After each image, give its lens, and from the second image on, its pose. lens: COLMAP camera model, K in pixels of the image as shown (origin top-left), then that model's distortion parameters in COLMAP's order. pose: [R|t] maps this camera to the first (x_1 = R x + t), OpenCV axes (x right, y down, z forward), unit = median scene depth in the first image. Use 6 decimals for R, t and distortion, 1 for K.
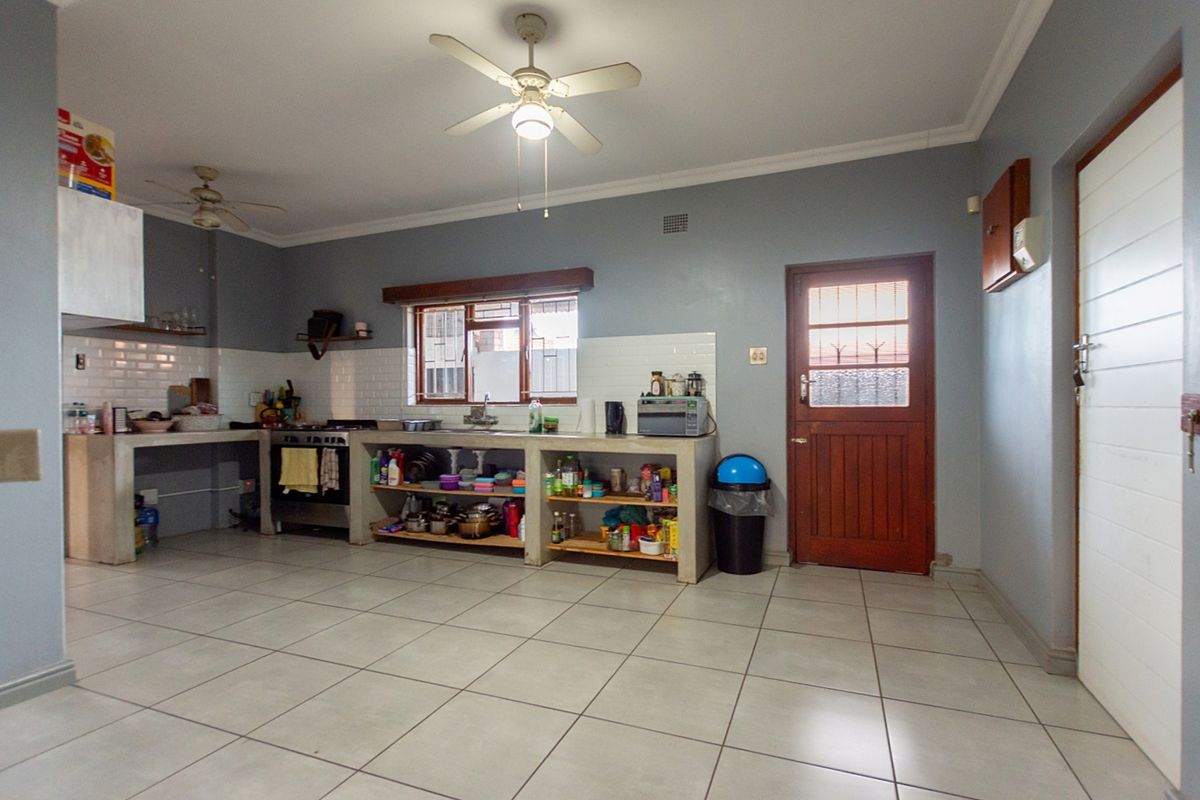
lens RADIAL K [[570.9, 0, 600.0], [0, 570.9, 400.0], [0, 0, 1]] dist [0.002796, 0.000344]
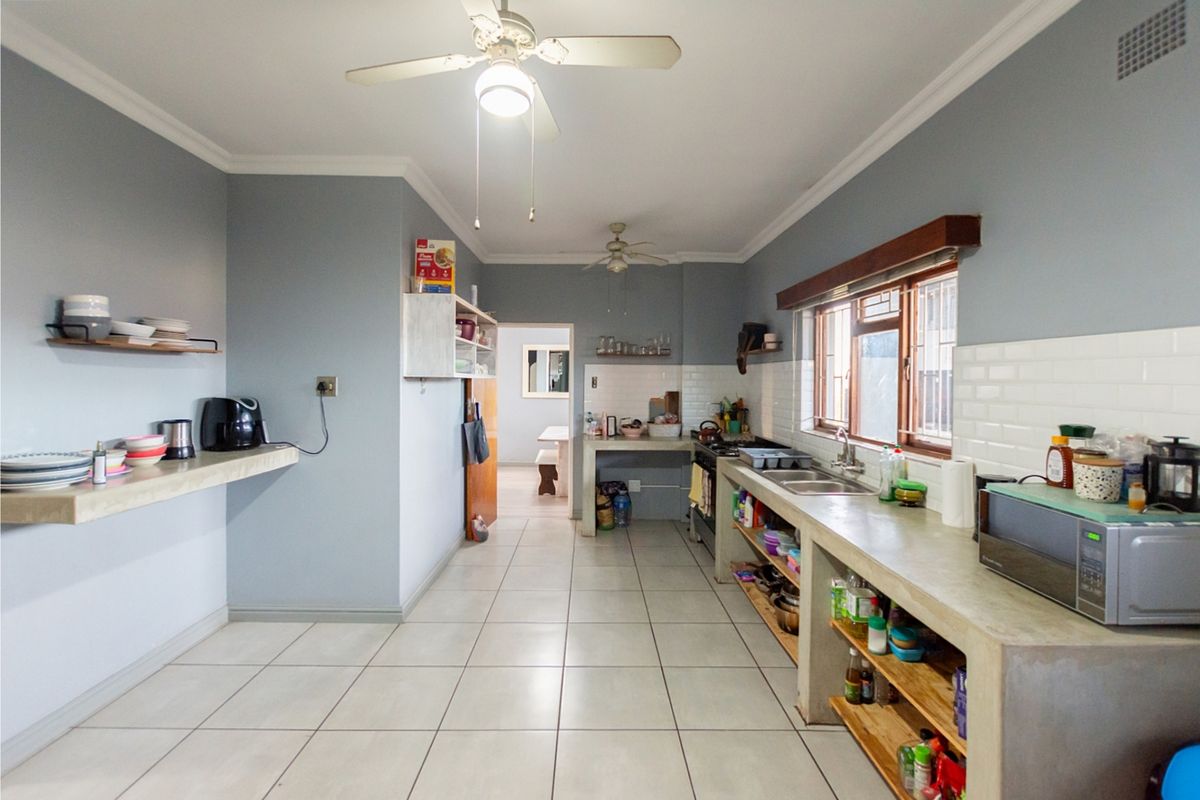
lens RADIAL K [[536.7, 0, 598.6], [0, 536.7, 379.8], [0, 0, 1]] dist [0.001252, 0.000240]
pose [[0.384685, 0.004535, -0.923037, 0.286004], [0.005118, 0.999962, 0.007046, -0.076145], [0.923034, -0.007435, 0.384648, 0.460209]]
